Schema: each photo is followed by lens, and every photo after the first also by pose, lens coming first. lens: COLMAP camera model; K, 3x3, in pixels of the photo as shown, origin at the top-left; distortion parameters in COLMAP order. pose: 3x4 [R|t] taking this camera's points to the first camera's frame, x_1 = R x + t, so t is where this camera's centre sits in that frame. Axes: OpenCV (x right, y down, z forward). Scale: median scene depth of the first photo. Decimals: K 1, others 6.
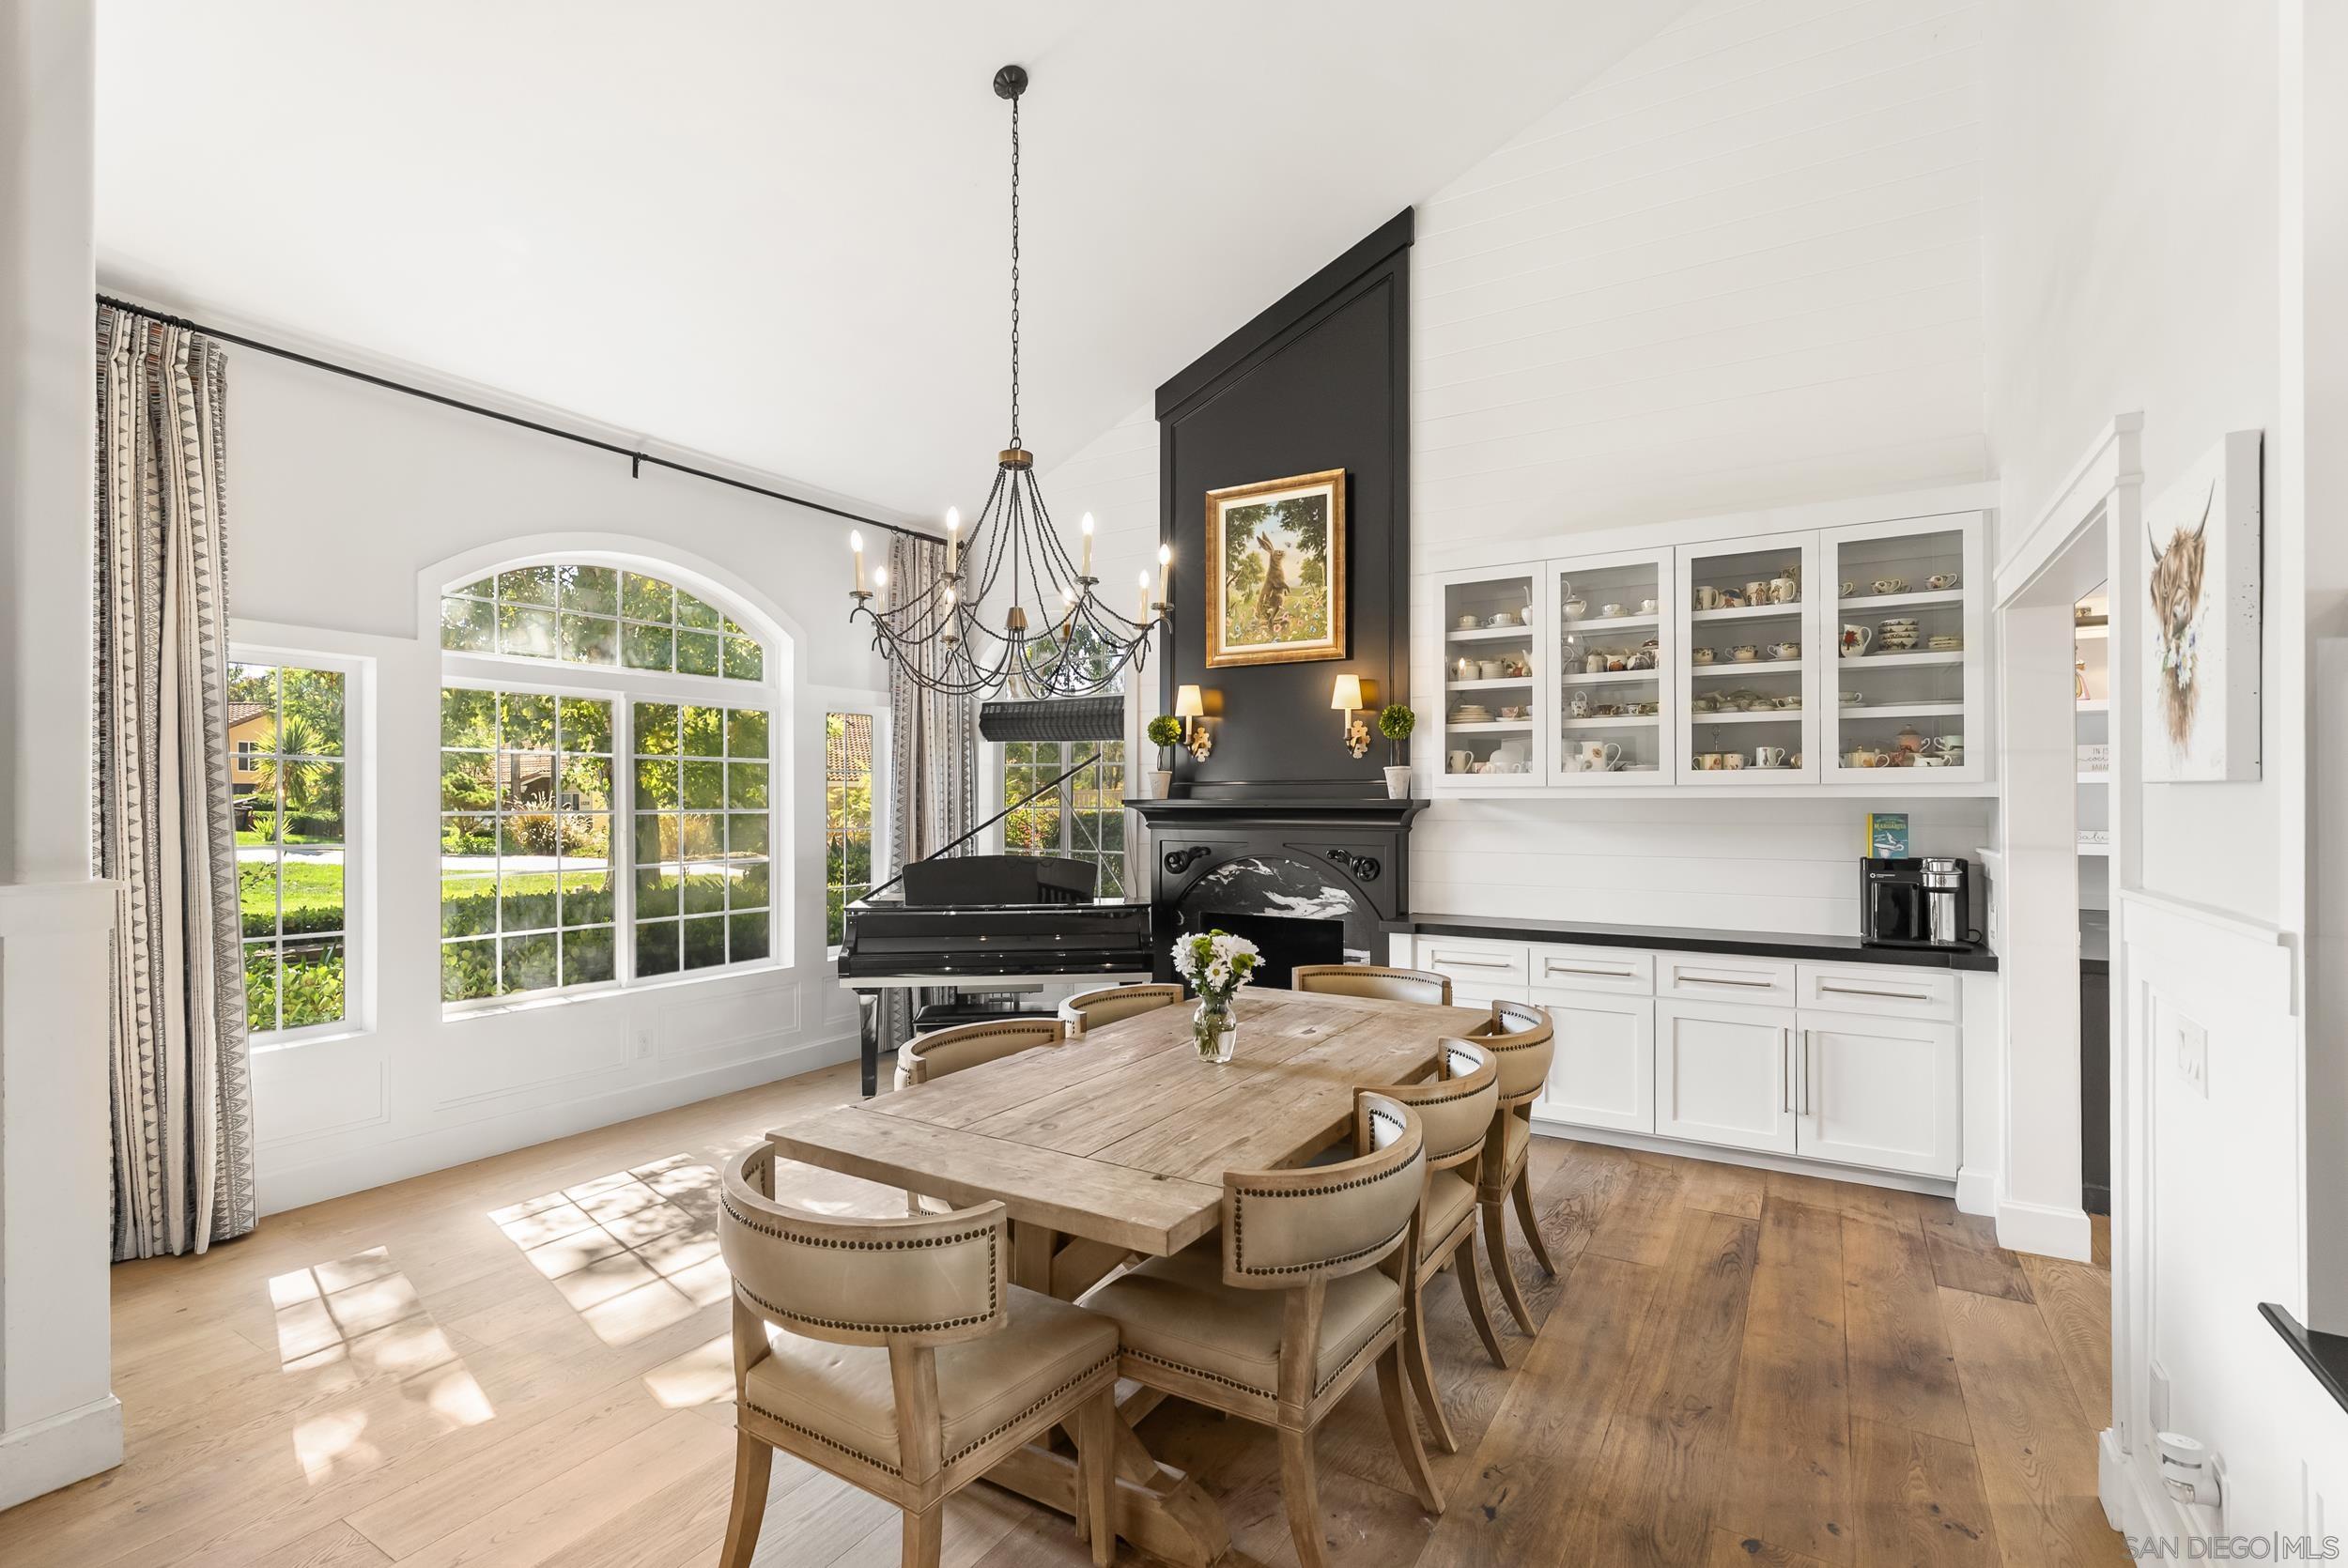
lens RADIAL K [[1074.0, 0, 1174.0], [0, 1074.0, 784.0], [0, 0, 1]] dist [-0.009597, -0.000002]
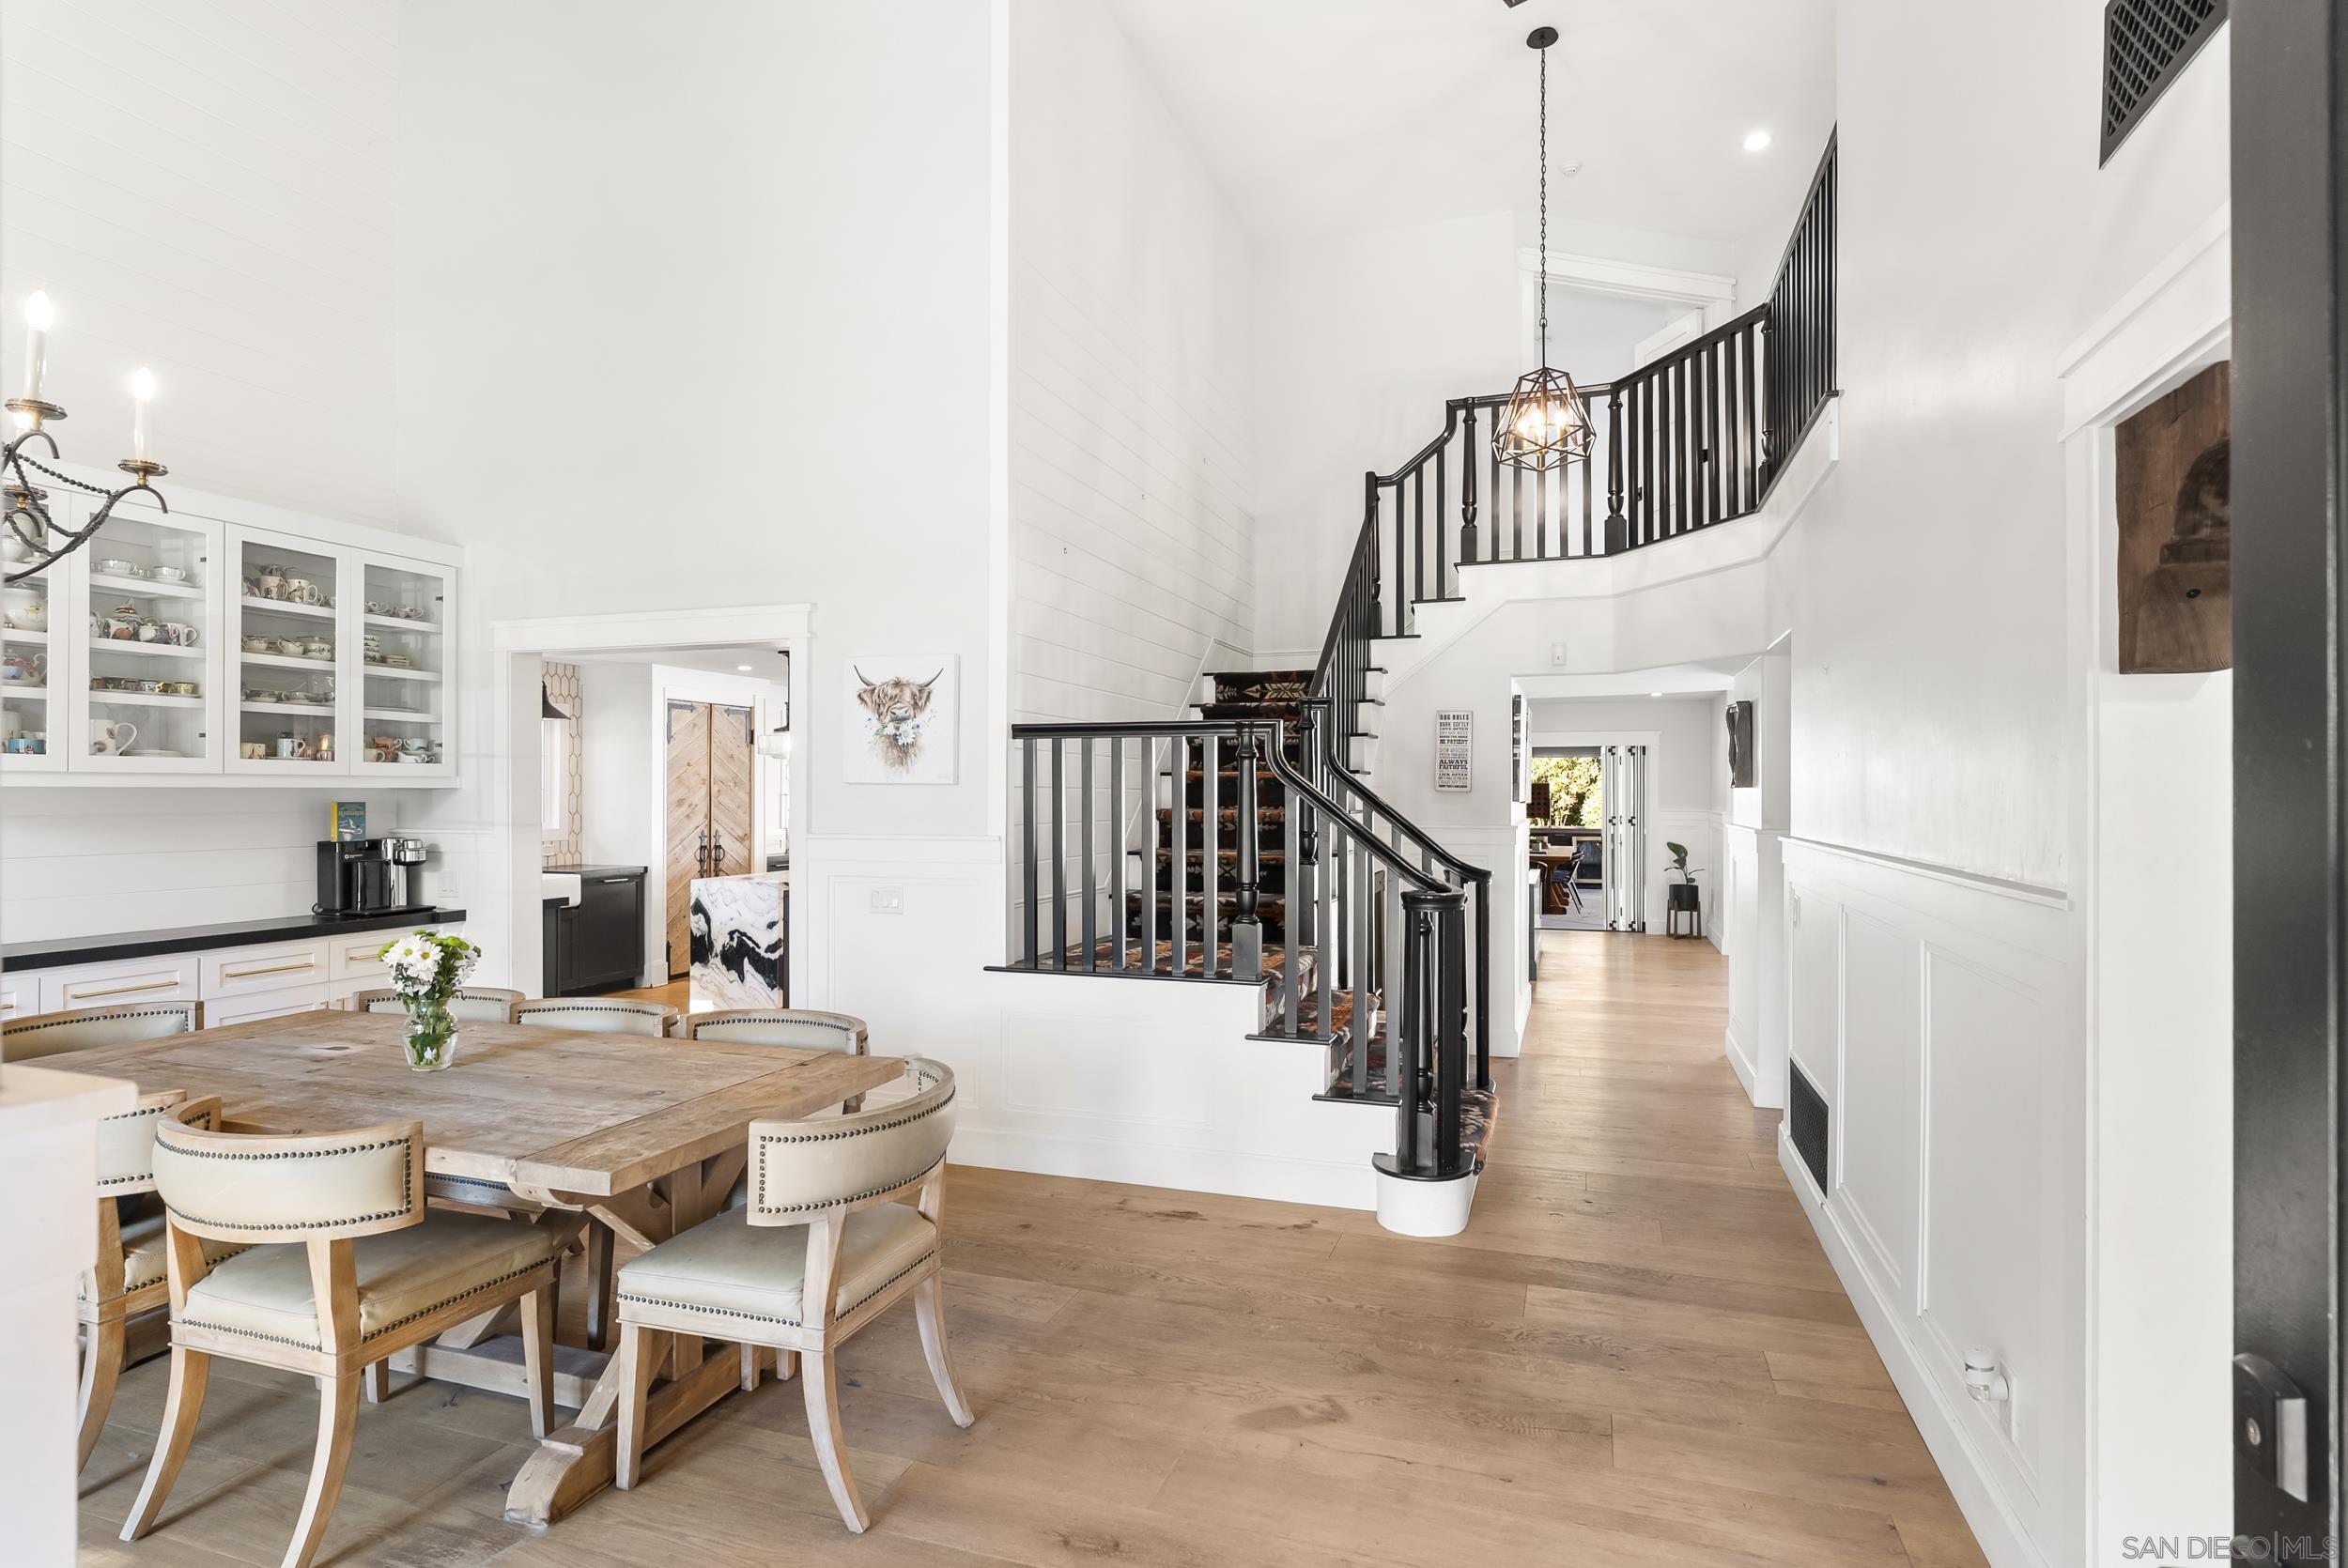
lens RADIAL K [[1197.7, 0, 1174.0], [0, 1197.7, 784.0], [0, 0, 1]] dist [-0.001489, -0.000251]
pose [[-0.223367, 0.008743, 0.974695, -0.777506], [-0.017549, 0.999762, -0.012989, 0.009276], [-0.974576, -0.020006, -0.223160, 0.425743]]
